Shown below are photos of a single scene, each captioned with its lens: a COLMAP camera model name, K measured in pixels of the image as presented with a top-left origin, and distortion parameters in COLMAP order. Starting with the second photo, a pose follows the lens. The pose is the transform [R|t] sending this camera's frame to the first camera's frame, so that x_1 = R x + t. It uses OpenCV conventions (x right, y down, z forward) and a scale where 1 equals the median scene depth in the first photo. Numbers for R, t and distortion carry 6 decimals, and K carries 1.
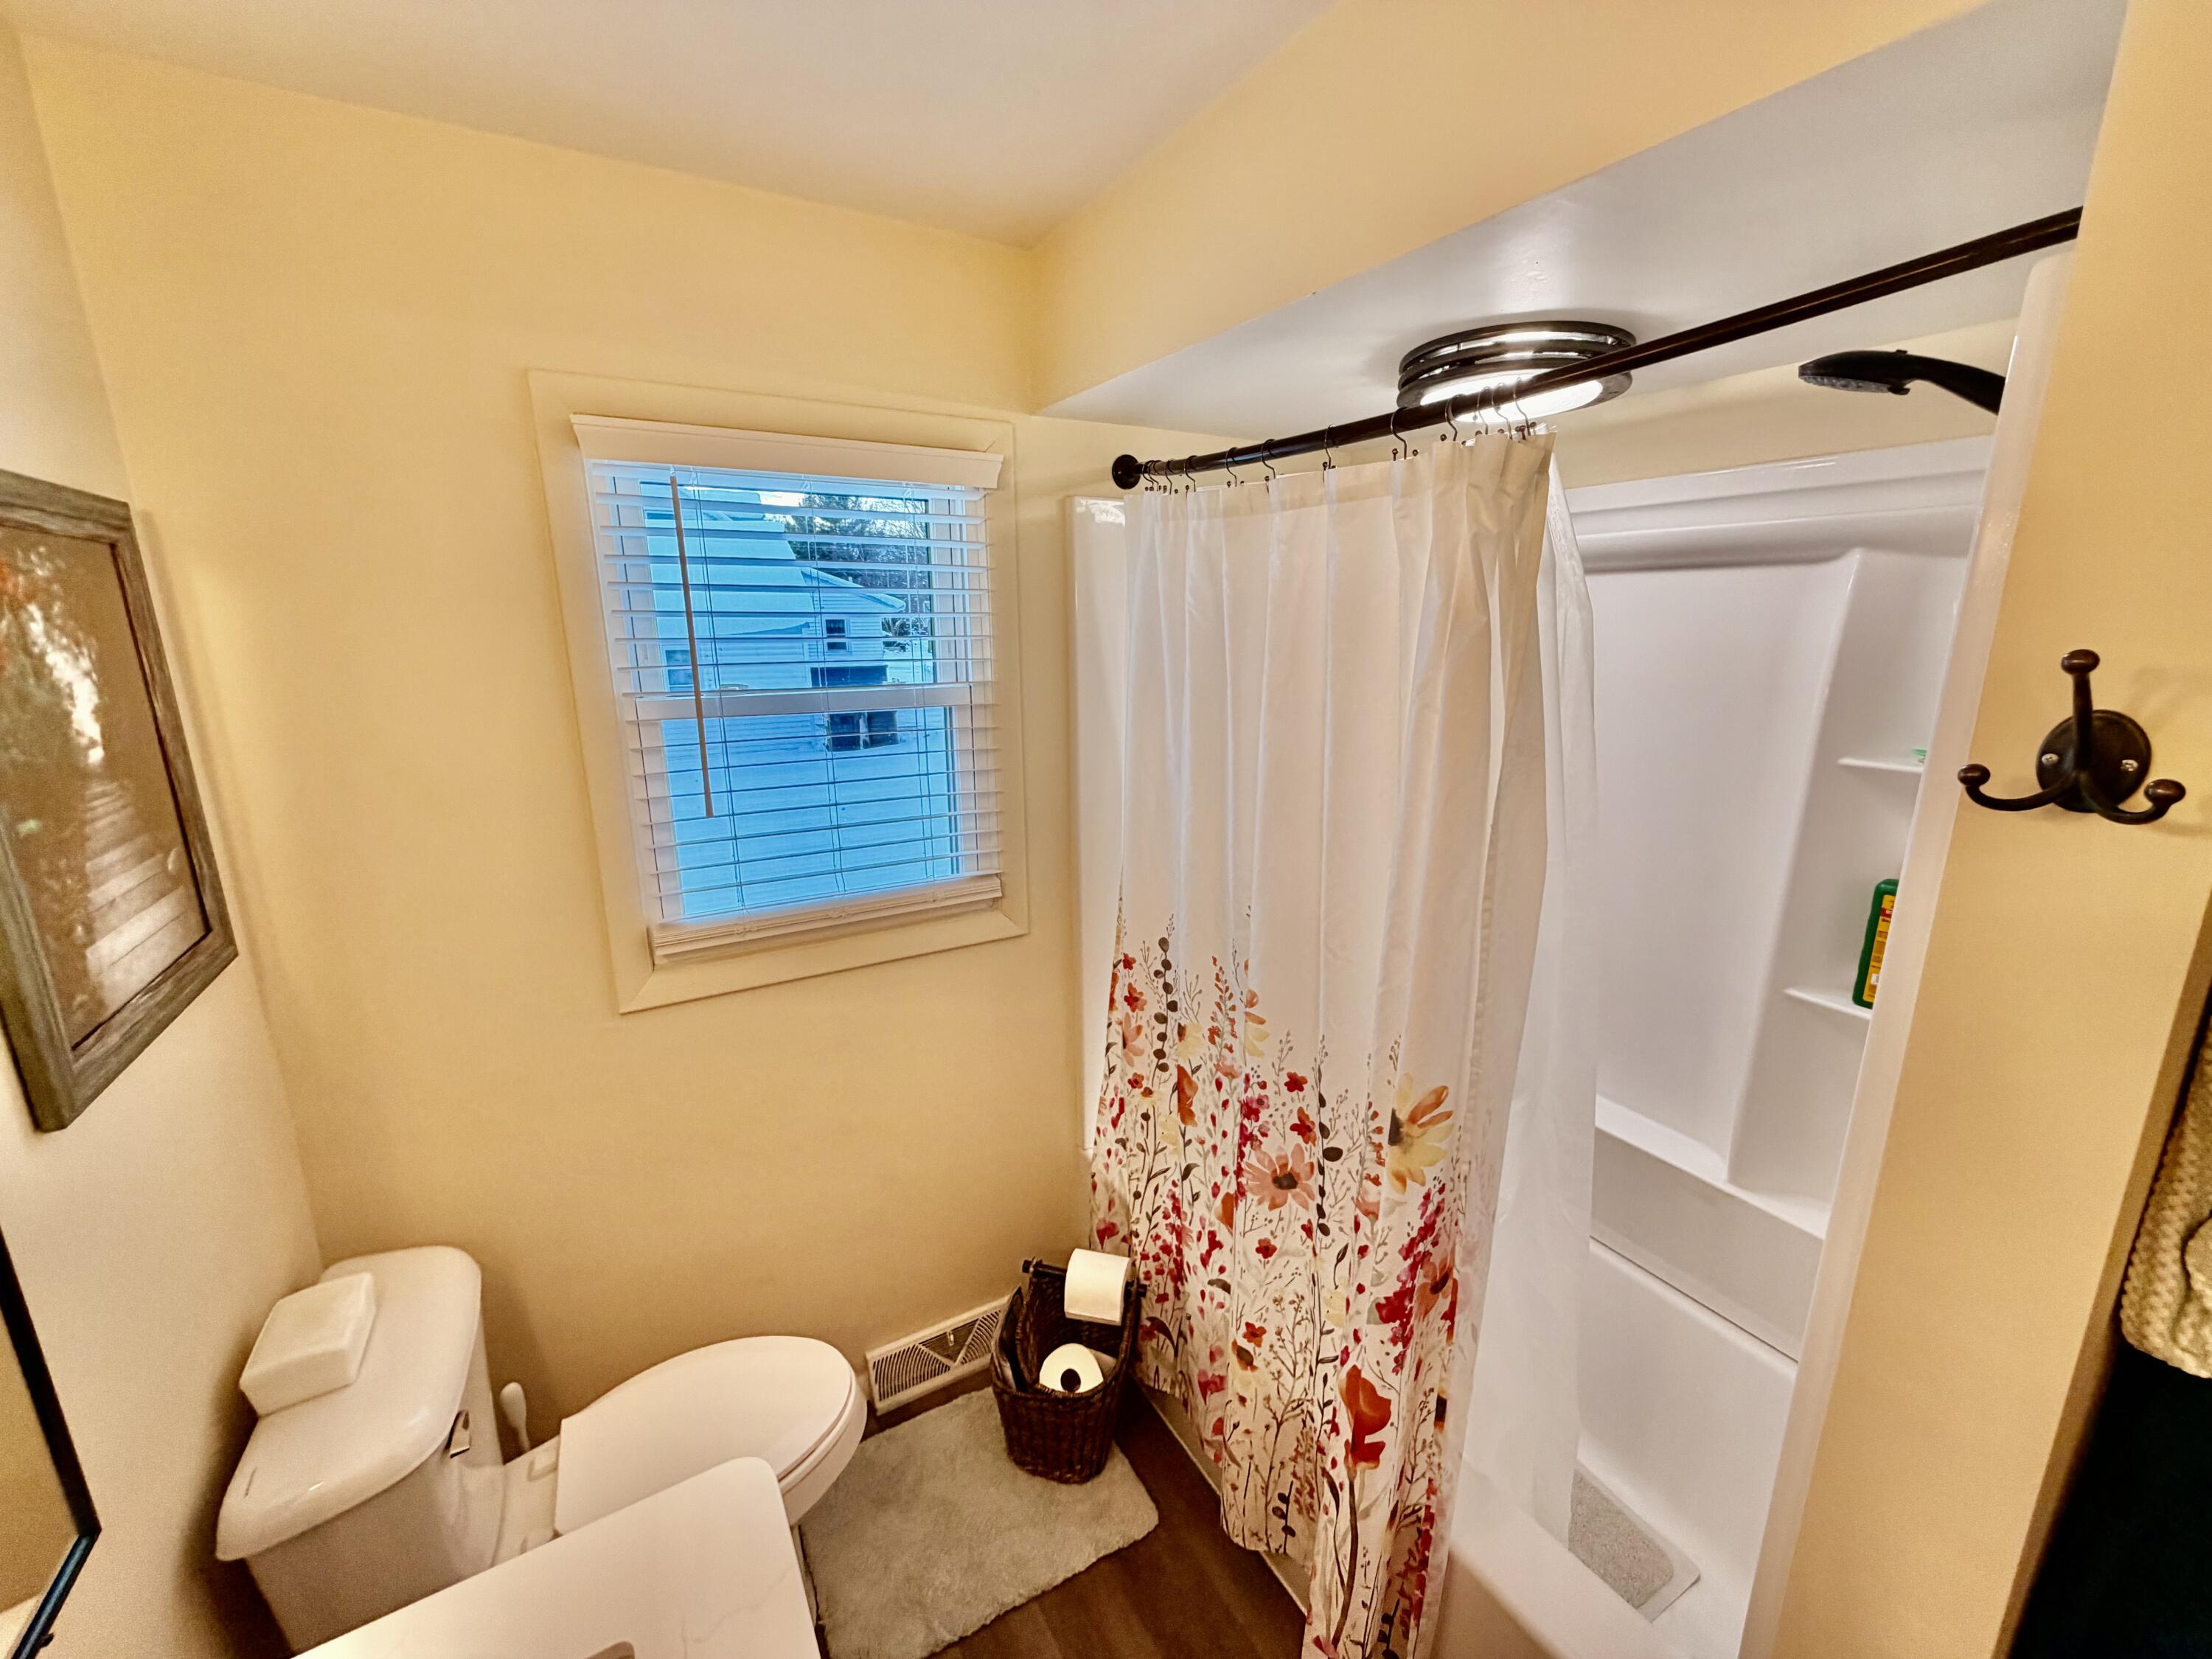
lens RADIAL K [[889.6, 0, 1101.8], [0, 889.6, 831.9], [0, 0, 1]] dist [0.001342, 0.000484]
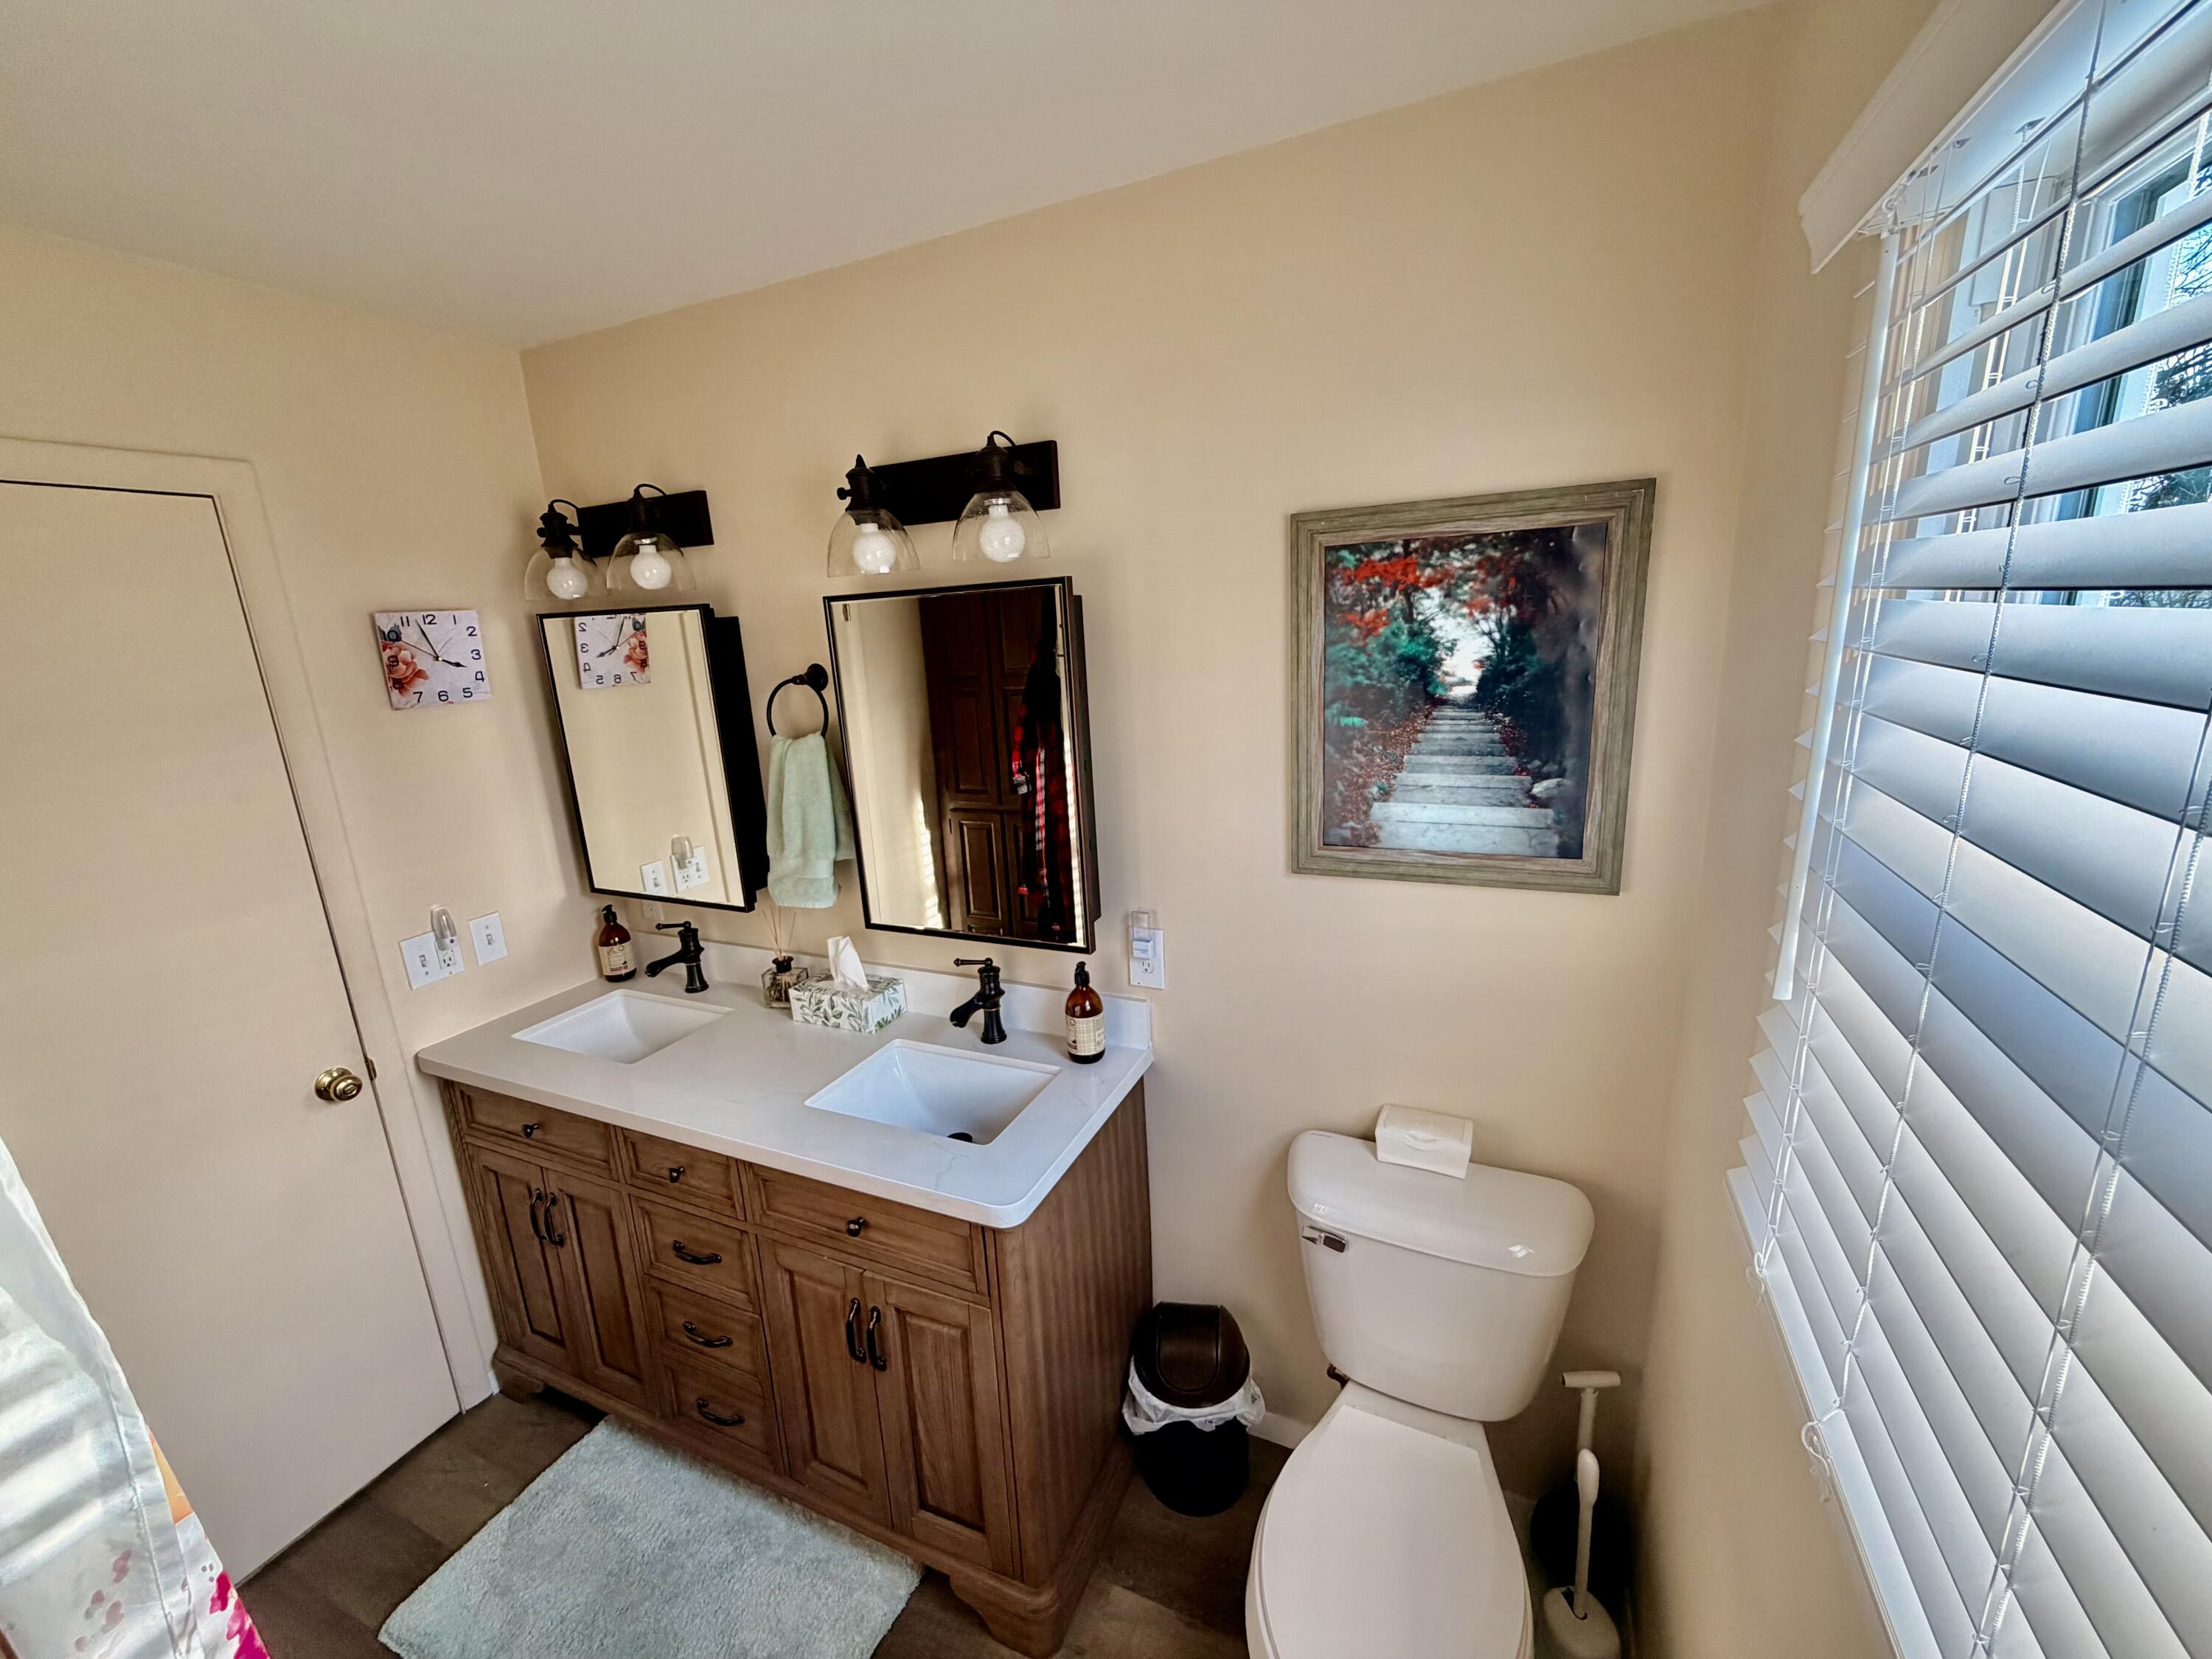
lens RADIAL K [[889.6, 0, 1101.8], [0, 889.6, 831.9], [0, 0, 1]] dist [0.001342, 0.000484]
pose [[-0.826257, 0.177338, -0.534650, 0.099910], [-0.075983, 0.905387, 0.417732, -0.291889], [0.558145, 0.385778, -0.734608, 1.222399]]
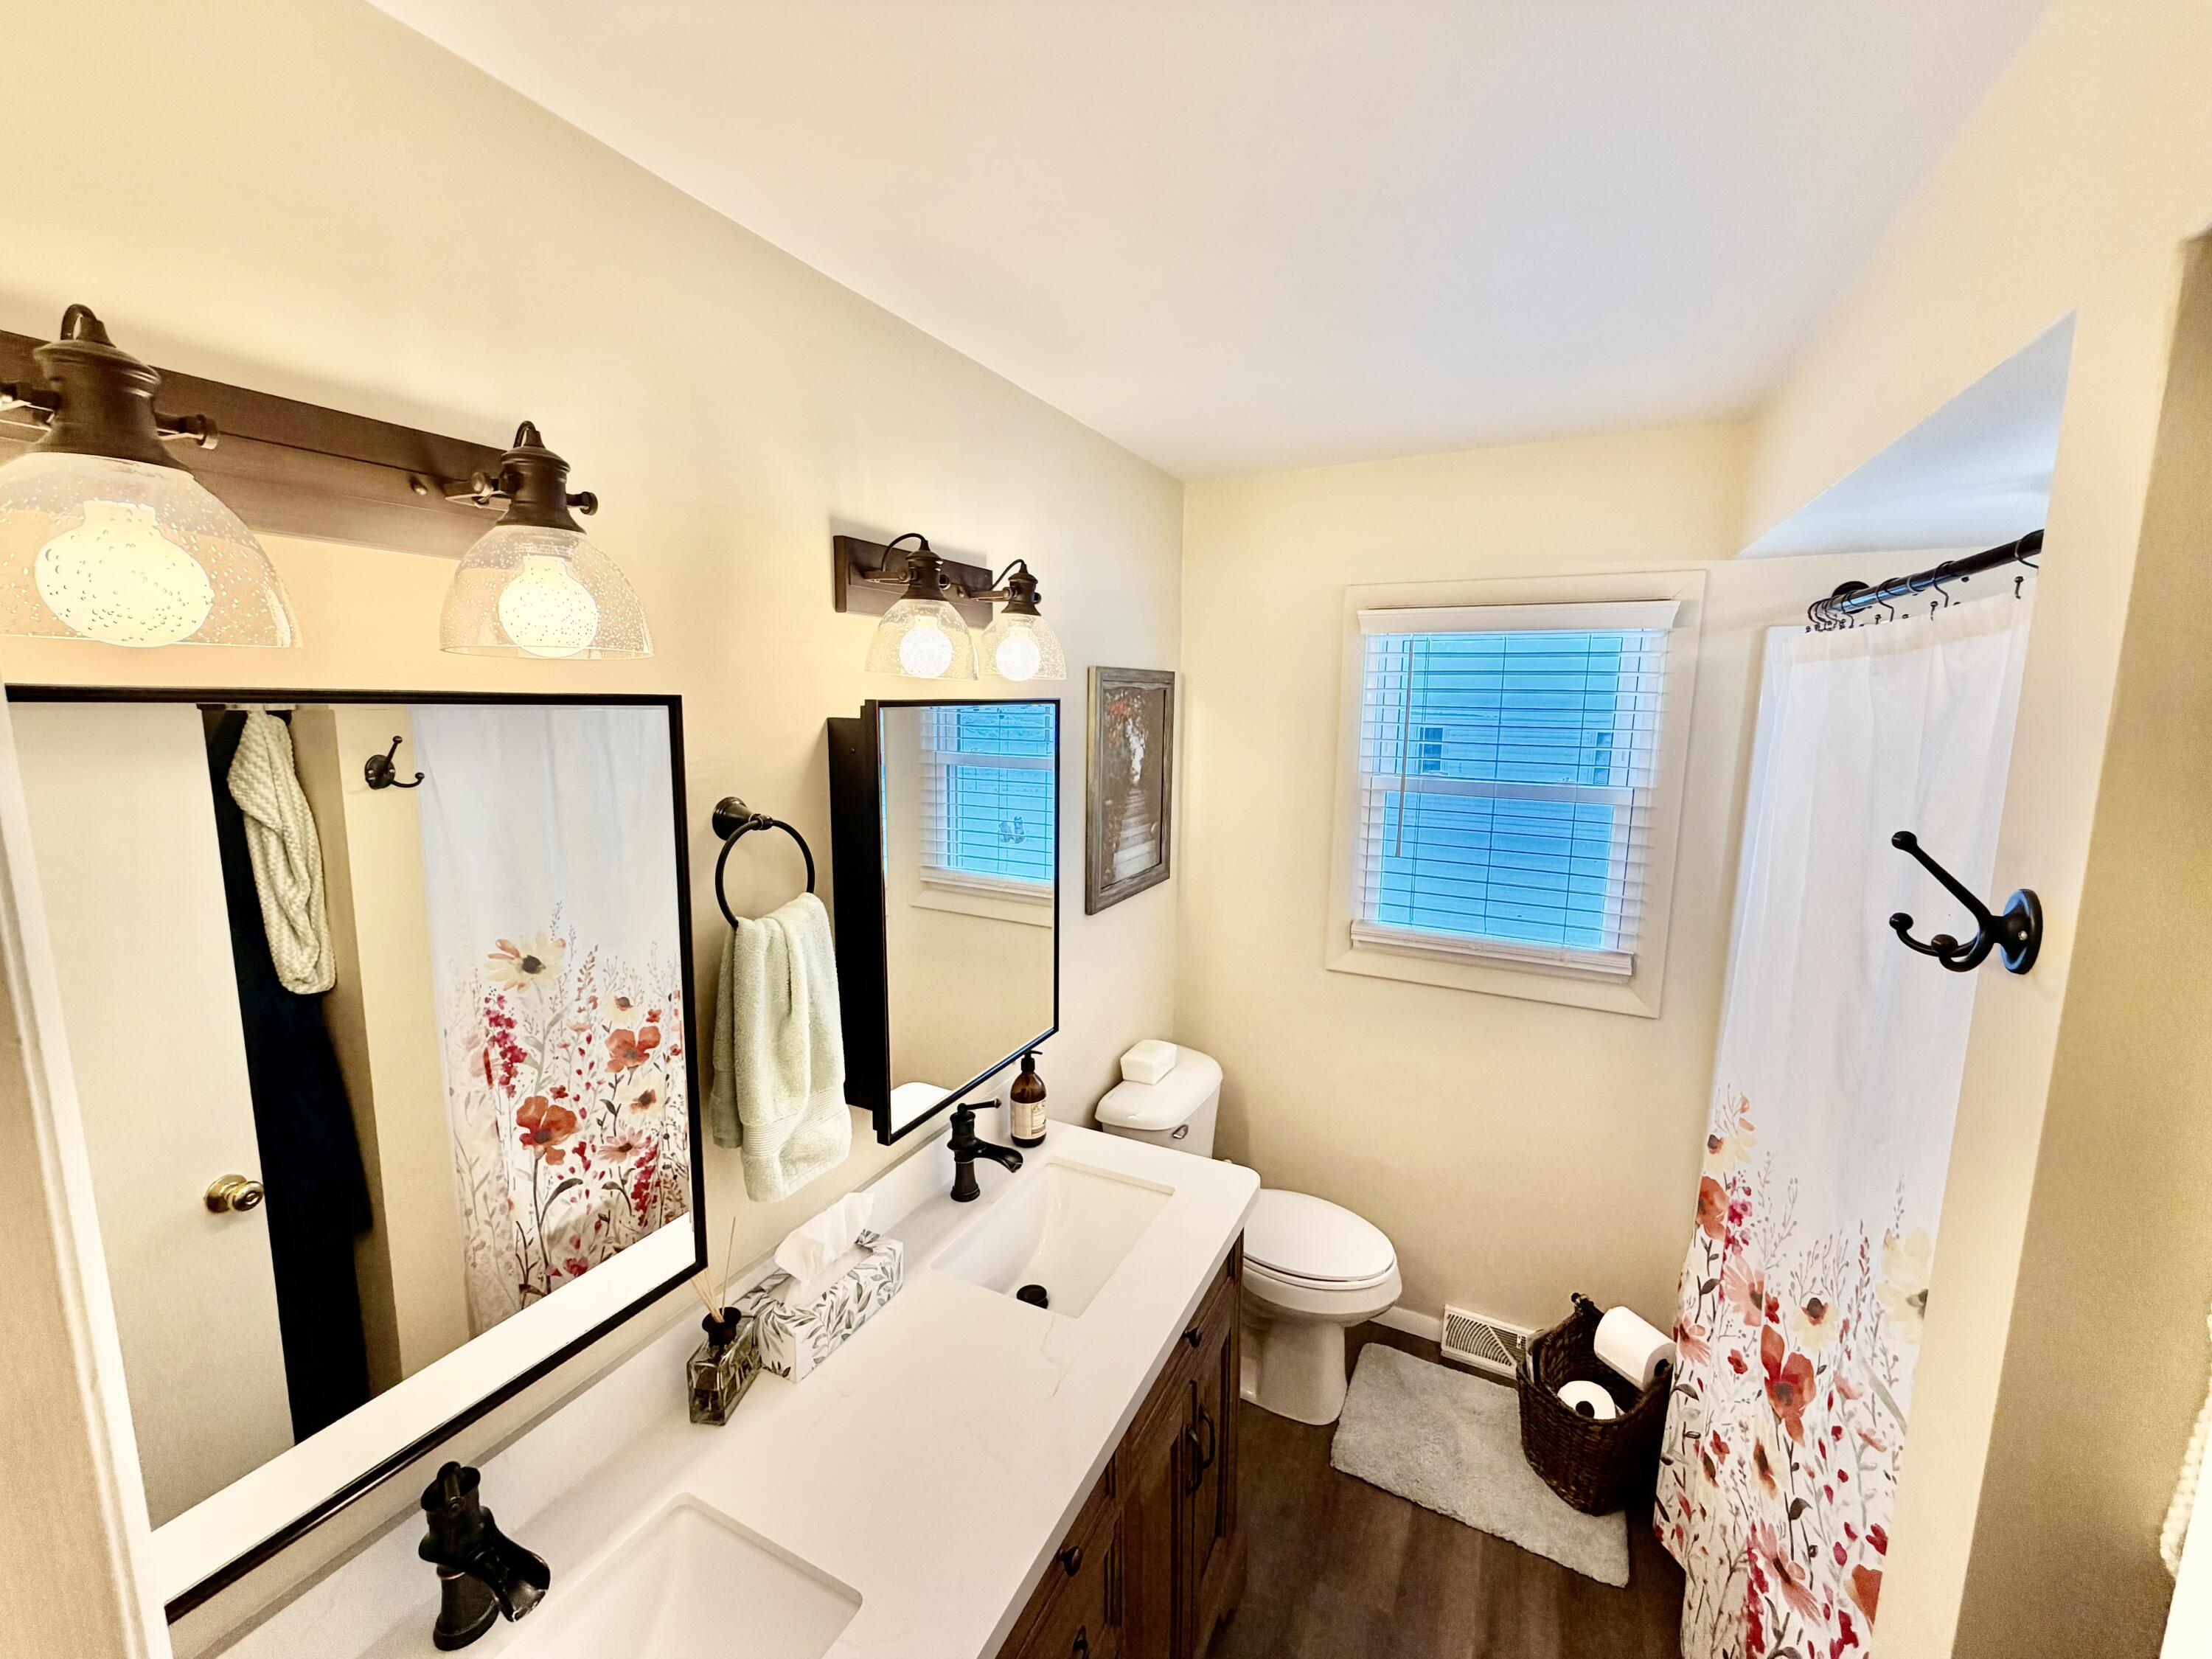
lens RADIAL K [[889.6, 0, 1101.8], [0, 889.6, 831.9], [0, 0, 1]] dist [0.001342, 0.000484]
pose [[0.523502, 0.140438, -0.840371, 0.596286], [-0.211539, 0.976863, 0.031471, 0.000841], [0.825347, 0.161296, 0.541097, -0.251300]]
